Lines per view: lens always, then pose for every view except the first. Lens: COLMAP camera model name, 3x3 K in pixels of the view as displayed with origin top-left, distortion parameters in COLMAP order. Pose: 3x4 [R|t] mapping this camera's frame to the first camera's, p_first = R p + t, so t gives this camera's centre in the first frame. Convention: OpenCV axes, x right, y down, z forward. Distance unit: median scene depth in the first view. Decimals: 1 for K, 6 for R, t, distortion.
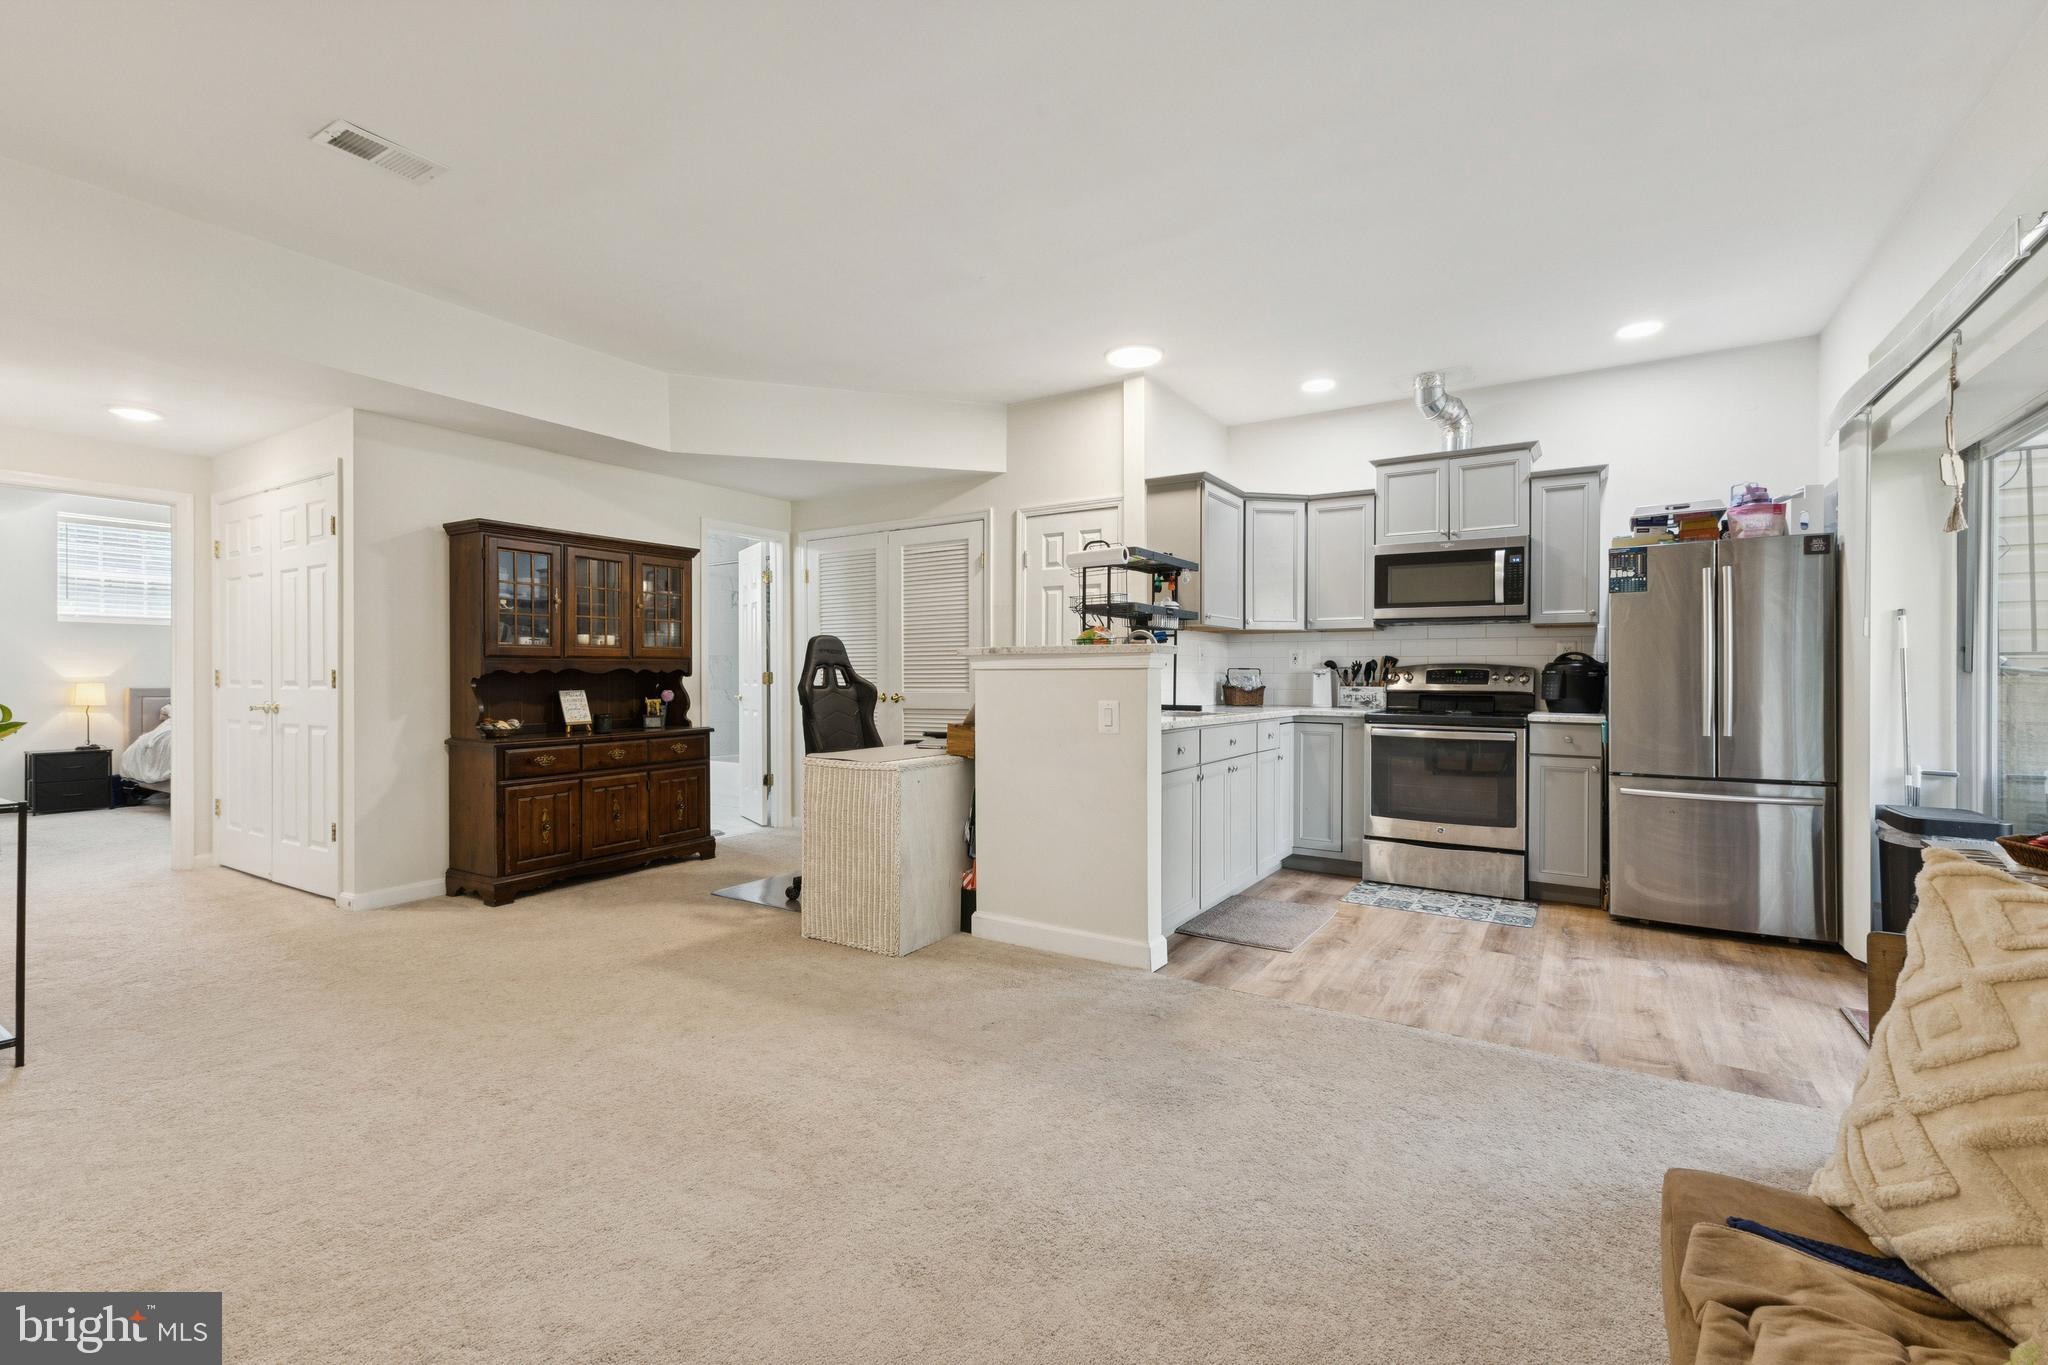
lens RADIAL K [[906.1, 0, 1034.3], [0, 906.1, 679.5], [0, 0, 1]] dist [0.016283, -0.002069]
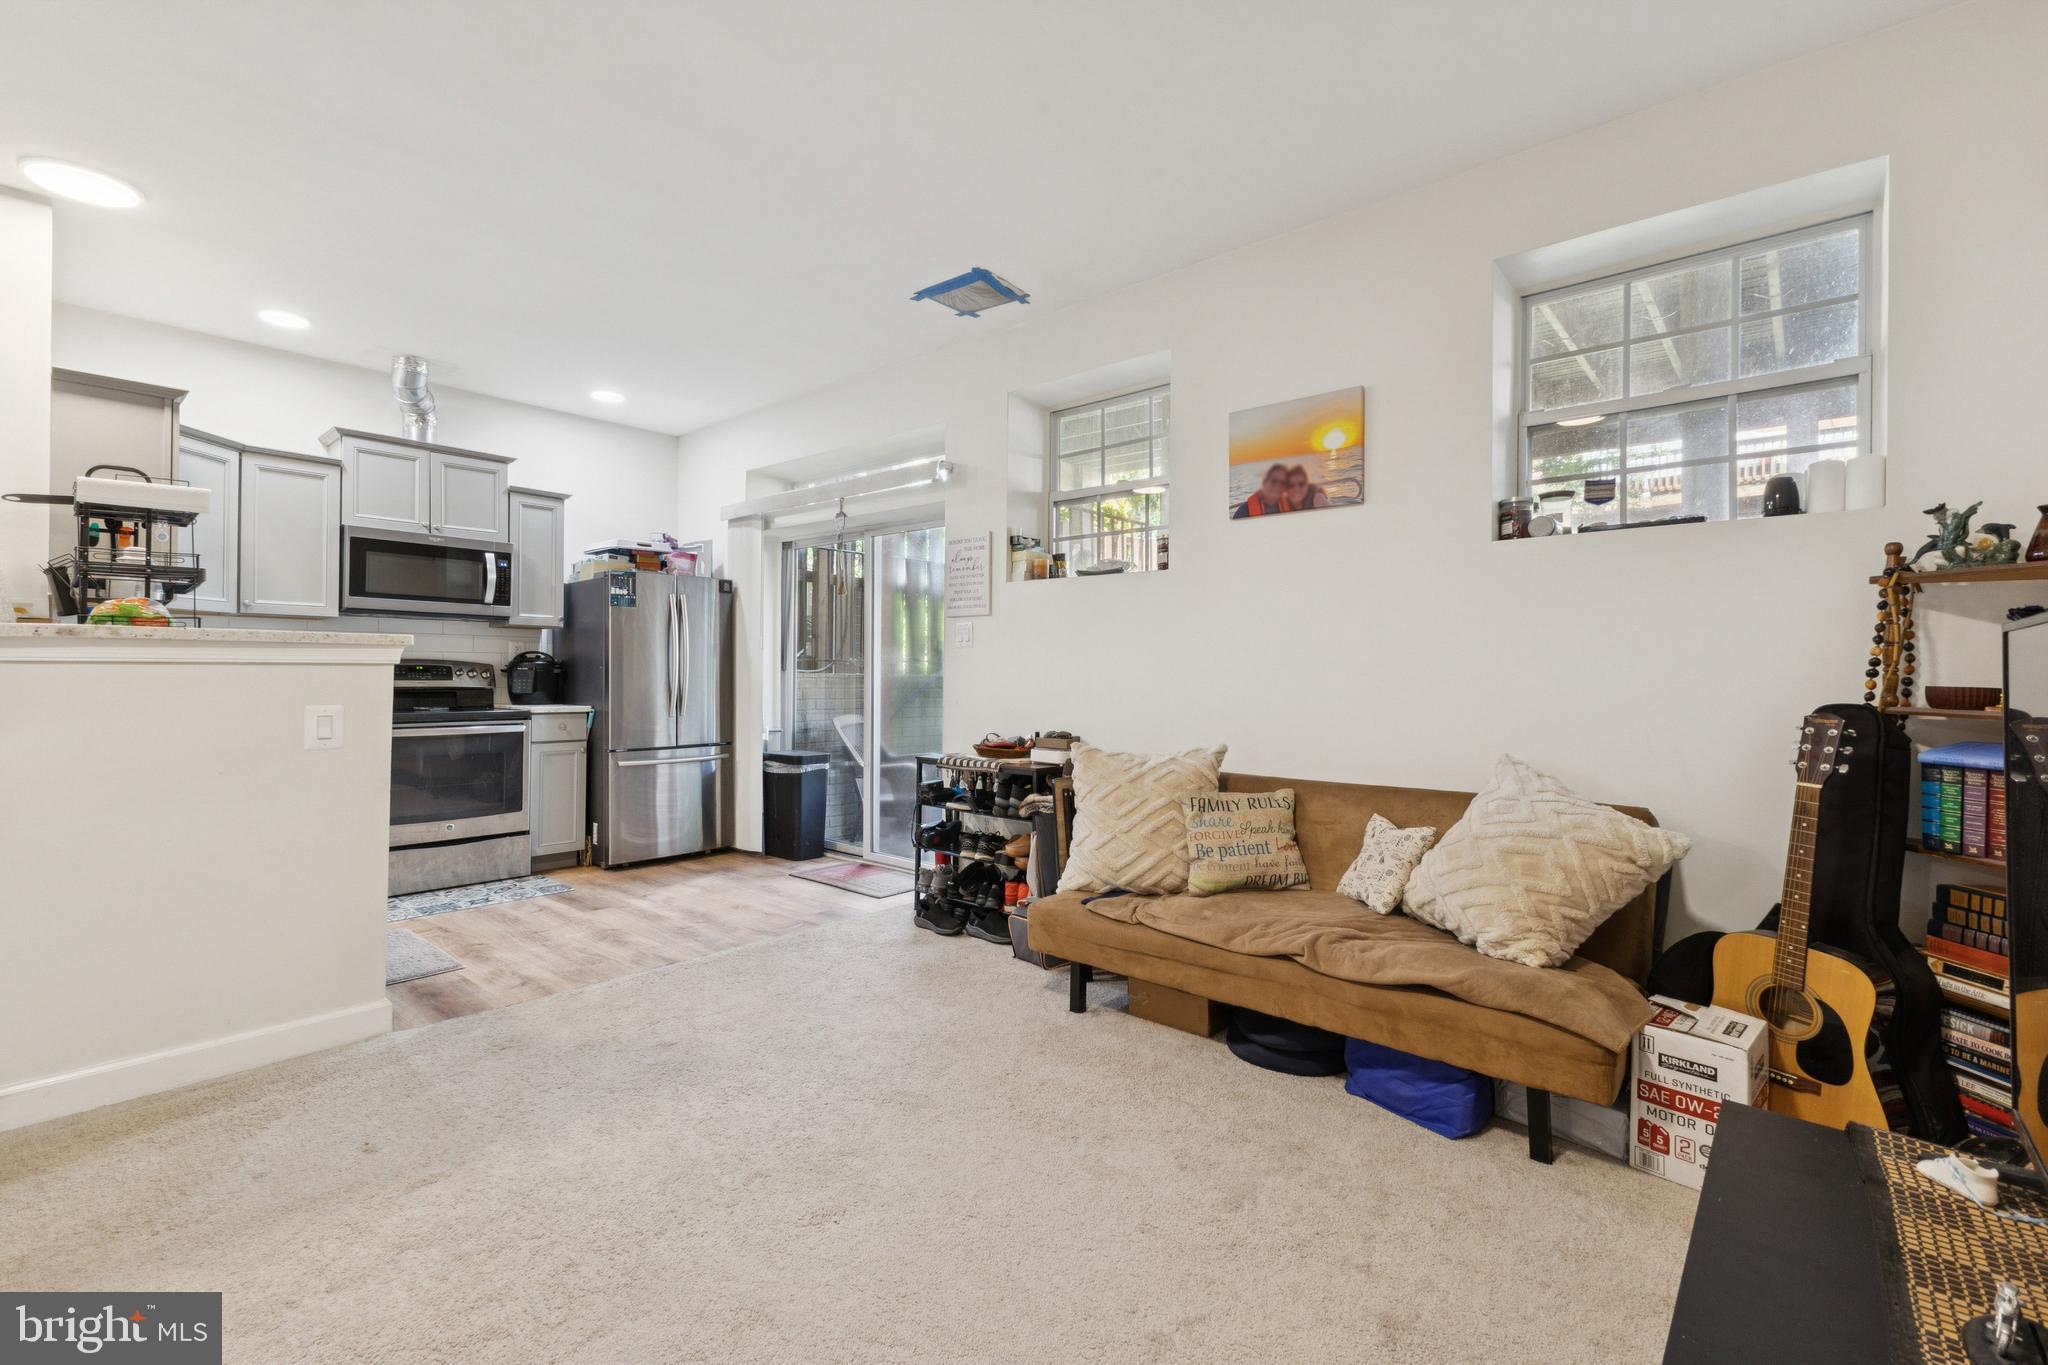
lens RADIAL K [[906.1, 0, 1040.4], [0, 906.1, 674.3], [0, 0, 1]] dist [0.016283, -0.002069]
pose [[0.125151, -0.001782, 0.992136, -0.505632], [0.000240, 0.999998, 0.001766, -0.003513], [-0.992138, 0.000017, 0.125152, 0.254909]]
